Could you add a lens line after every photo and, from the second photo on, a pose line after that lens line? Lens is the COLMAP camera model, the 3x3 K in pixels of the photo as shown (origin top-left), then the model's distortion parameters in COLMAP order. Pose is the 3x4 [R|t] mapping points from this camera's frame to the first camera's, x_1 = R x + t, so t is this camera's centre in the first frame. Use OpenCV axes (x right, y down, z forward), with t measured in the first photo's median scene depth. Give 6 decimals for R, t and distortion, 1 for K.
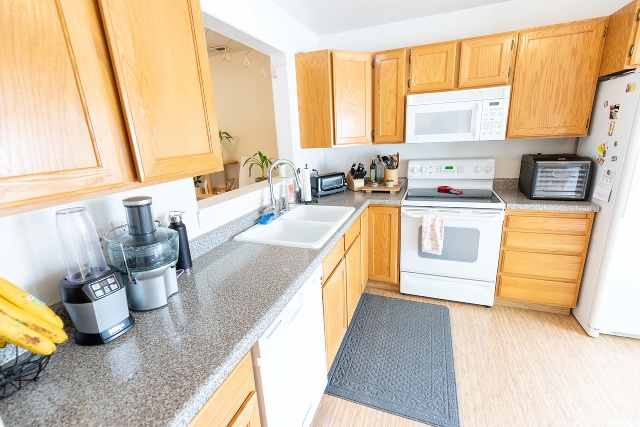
lens RADIAL K [[285.9, 0, 318.9], [0, 285.9, 212.0], [0, 0, 1]] dist [0.002987, -0.000599]
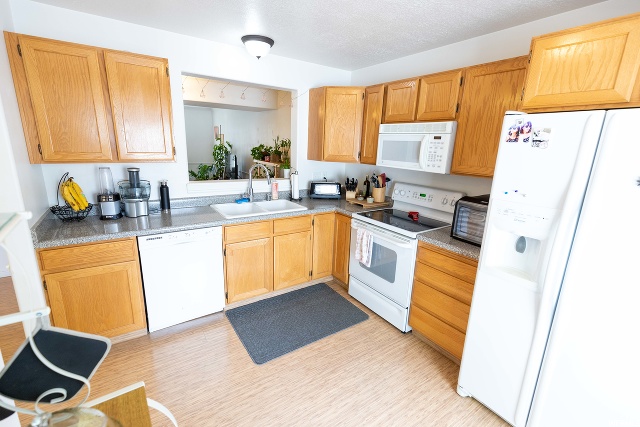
lens RADIAL K [[285.9, 0, 318.9], [0, 285.9, 212.0], [0, 0, 1]] dist [0.002987, -0.000599]
pose [[0.818202, 0.215767, -0.532907, 0.832464], [-0.229790, 0.972381, 0.040894, -0.061740], [0.527012, 0.088997, 0.845185, -0.061893]]
